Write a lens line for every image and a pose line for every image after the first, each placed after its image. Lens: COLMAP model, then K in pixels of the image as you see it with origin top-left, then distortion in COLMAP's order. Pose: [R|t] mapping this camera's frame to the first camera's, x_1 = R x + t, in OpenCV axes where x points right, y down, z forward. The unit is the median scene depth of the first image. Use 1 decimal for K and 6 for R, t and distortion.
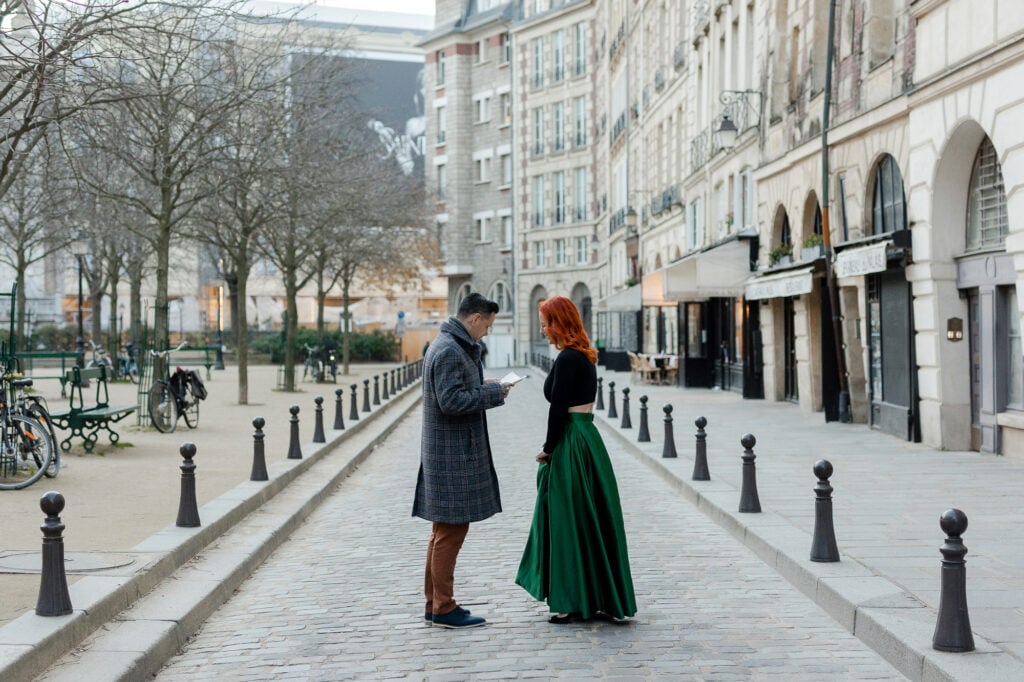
lens RADIAL K [[1623.5, 0, 511.1], [0, 1623.5, 319.9], [0, 0, 1]] dist [-0.017406, -0.052445]
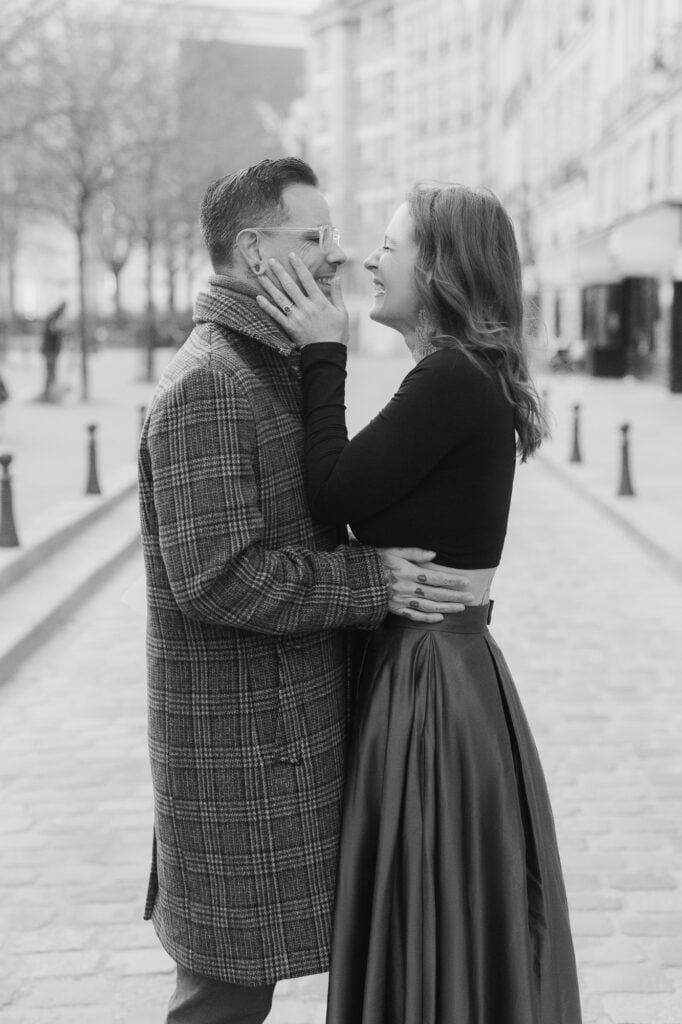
lens RADIAL K [[1293.1, 0, 338.9], [0, 1293.1, 491.3], [0, 0, 1]] dist [0.012017, 0.015078]
pose [[0.999204, 0.004004, -0.039692, -0.003137], [0.001553, 0.990295, 0.138973, 0.003528], [0.039863, -0.138924, 0.989500, 0.256159]]
